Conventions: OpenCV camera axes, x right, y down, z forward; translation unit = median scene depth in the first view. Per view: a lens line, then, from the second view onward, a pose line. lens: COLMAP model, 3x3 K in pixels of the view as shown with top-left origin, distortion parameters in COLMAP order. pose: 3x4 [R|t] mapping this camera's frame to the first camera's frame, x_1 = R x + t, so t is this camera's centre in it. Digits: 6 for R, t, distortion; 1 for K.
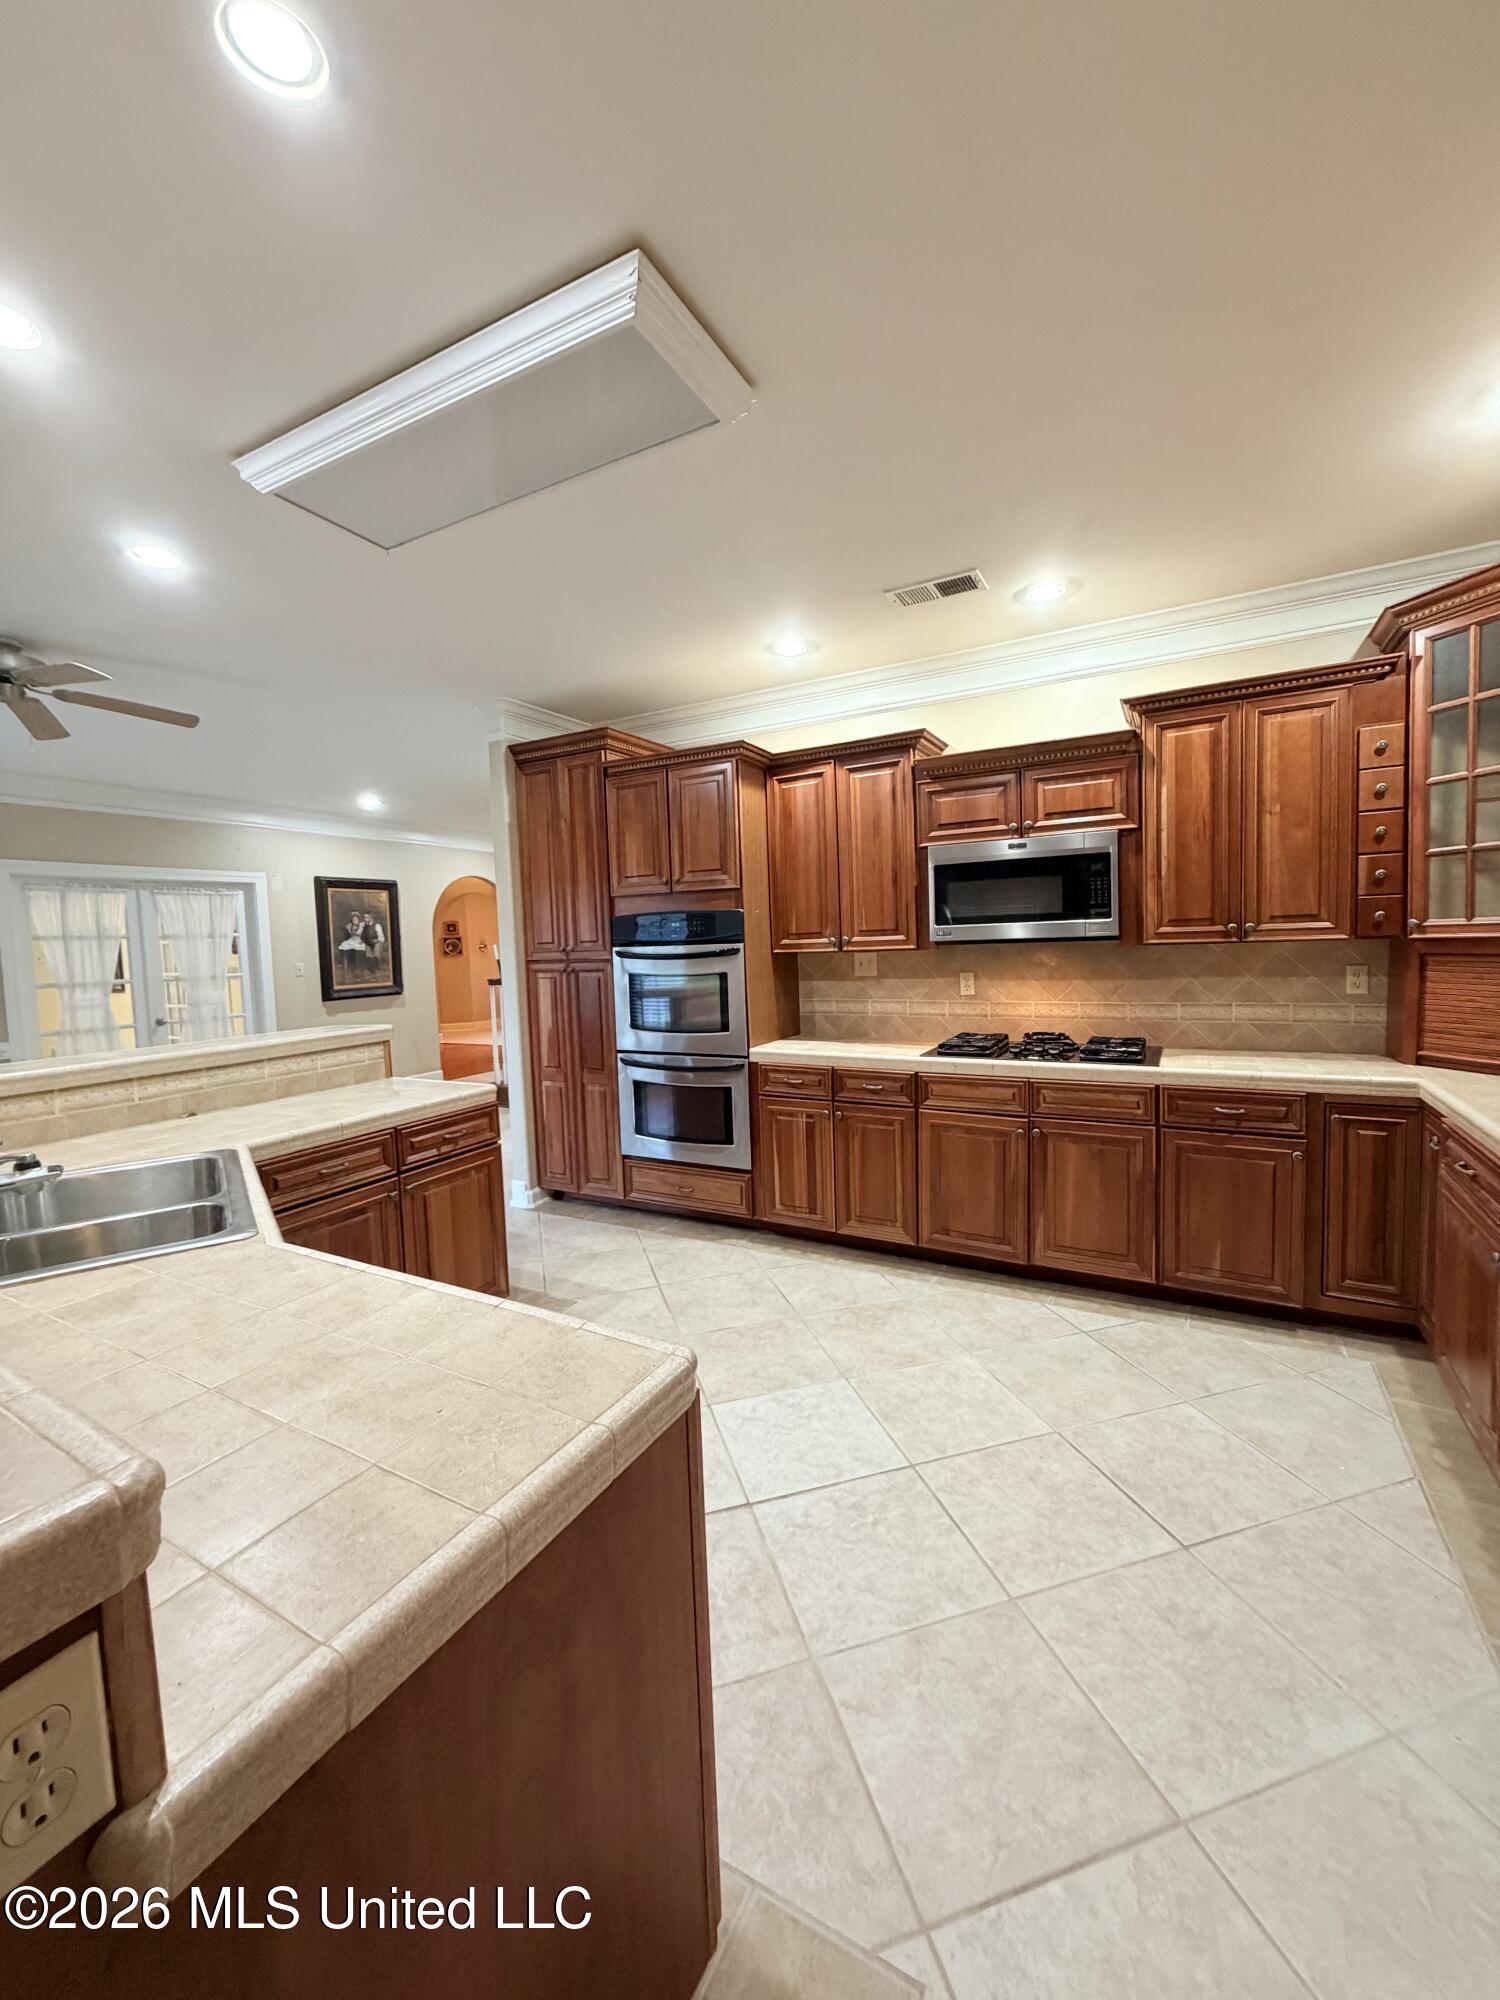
lens RADIAL K [[797.2, 0, 755.3], [0, 797.2, 990.2], [0, 0, 1]] dist [-0.000795, 0.000130]
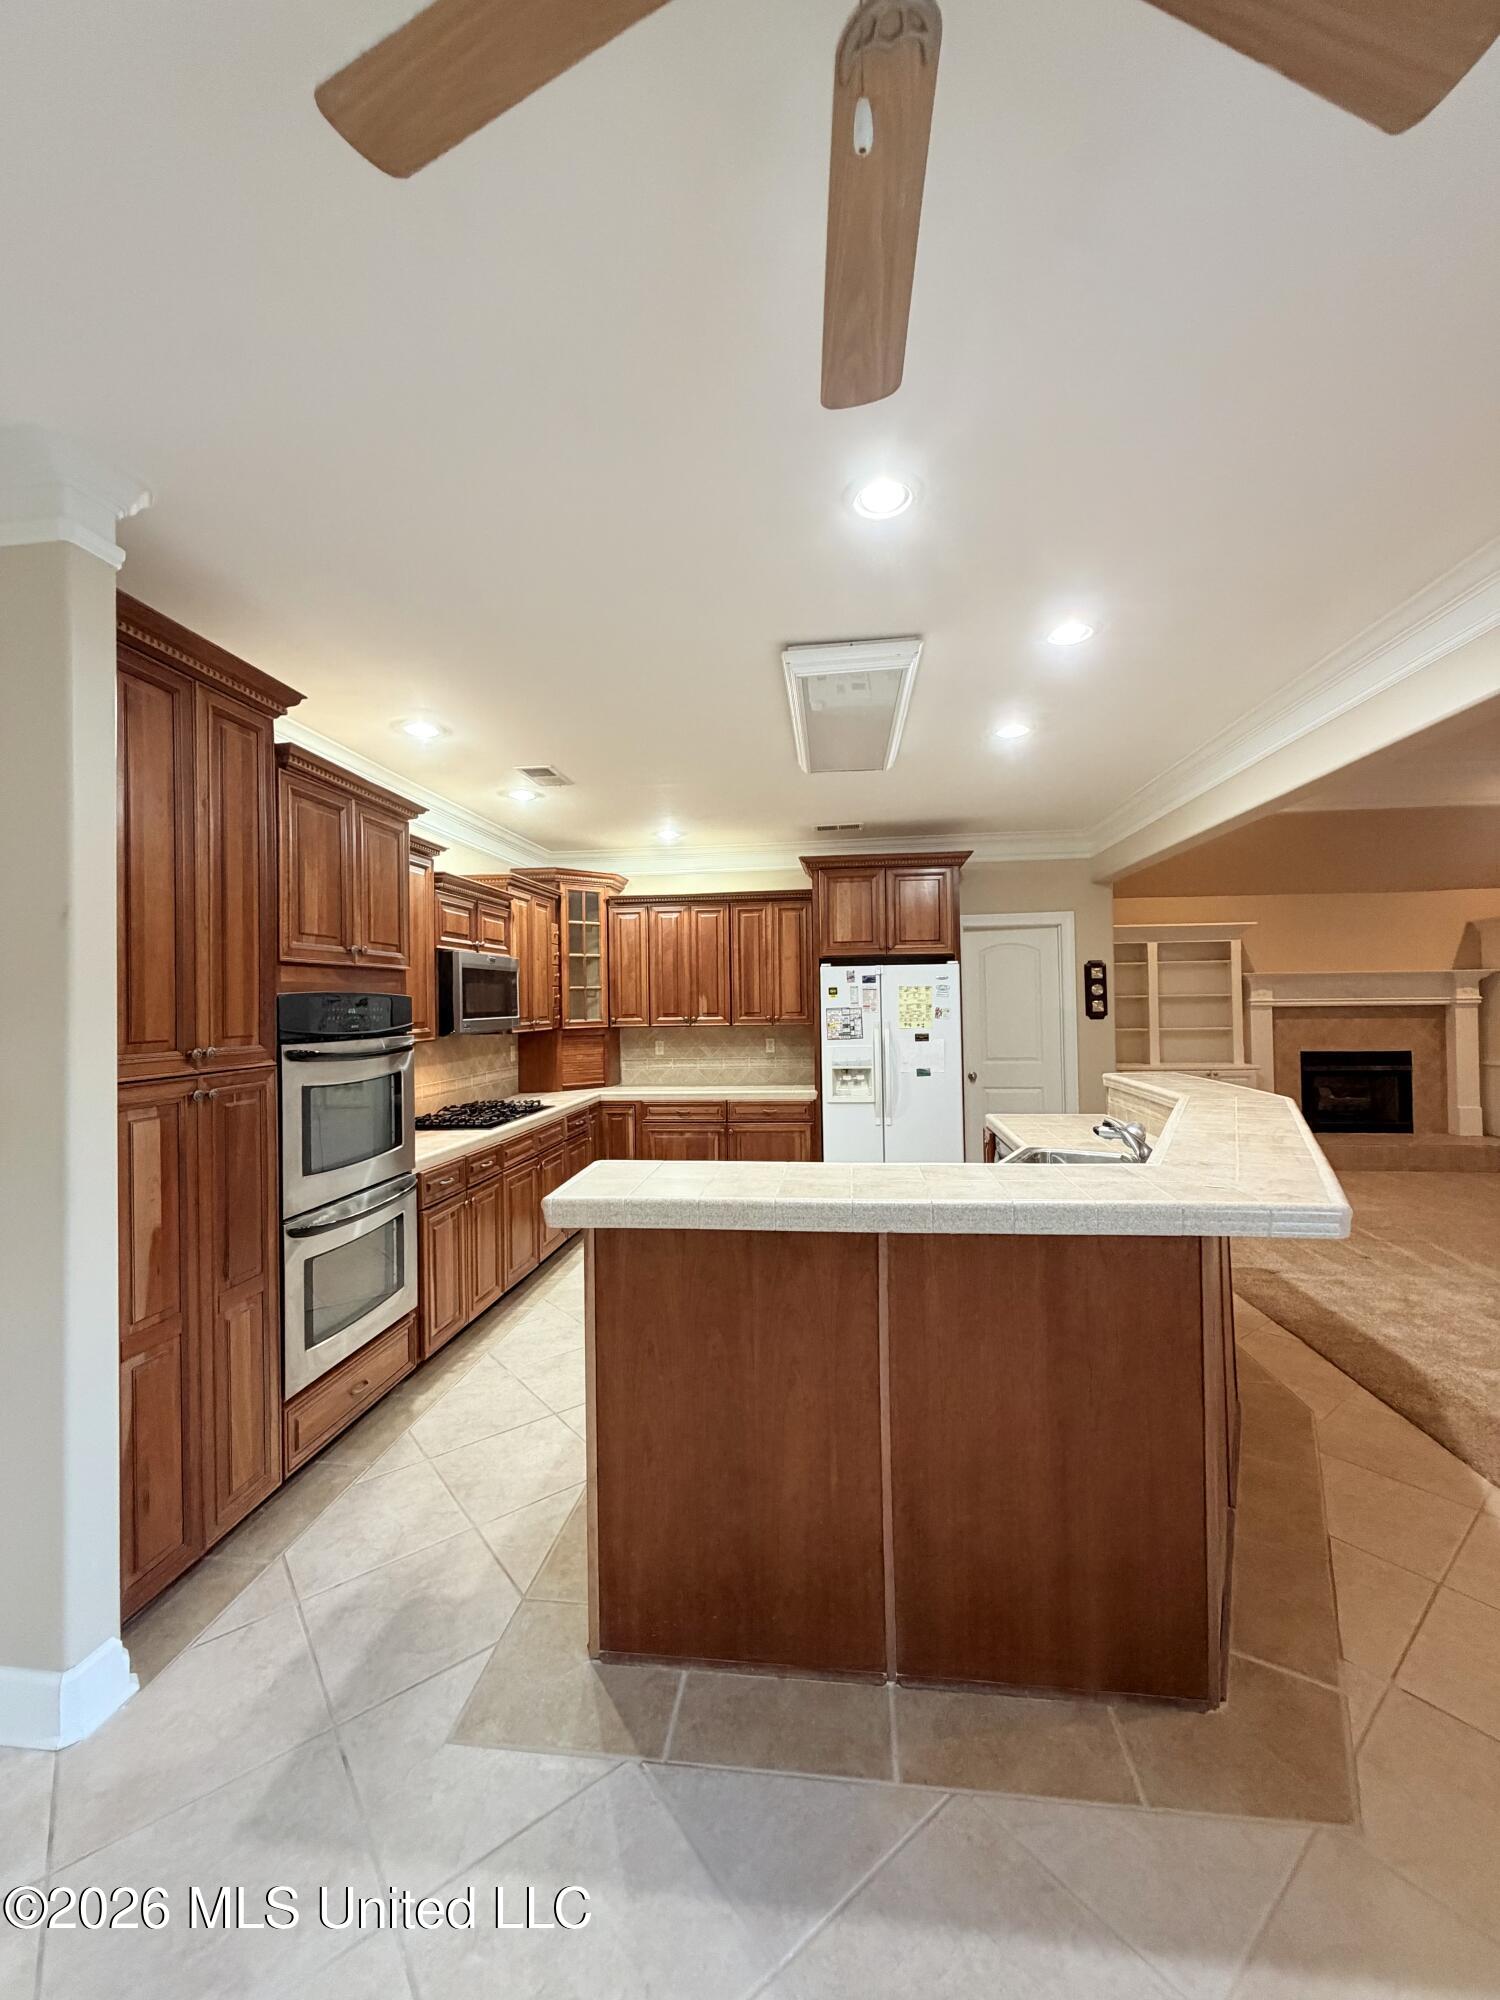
lens RADIAL K [[797.2, 0, 755.3], [0, 797.2, 990.2], [0, 0, 1]] dist [-0.000795, 0.000130]
pose [[-0.370674, 0.052054, 0.927303, -0.927959], [0.087577, 0.995939, -0.020899, -0.055669], [-0.924625, 0.073464, -0.373727, 0.959172]]
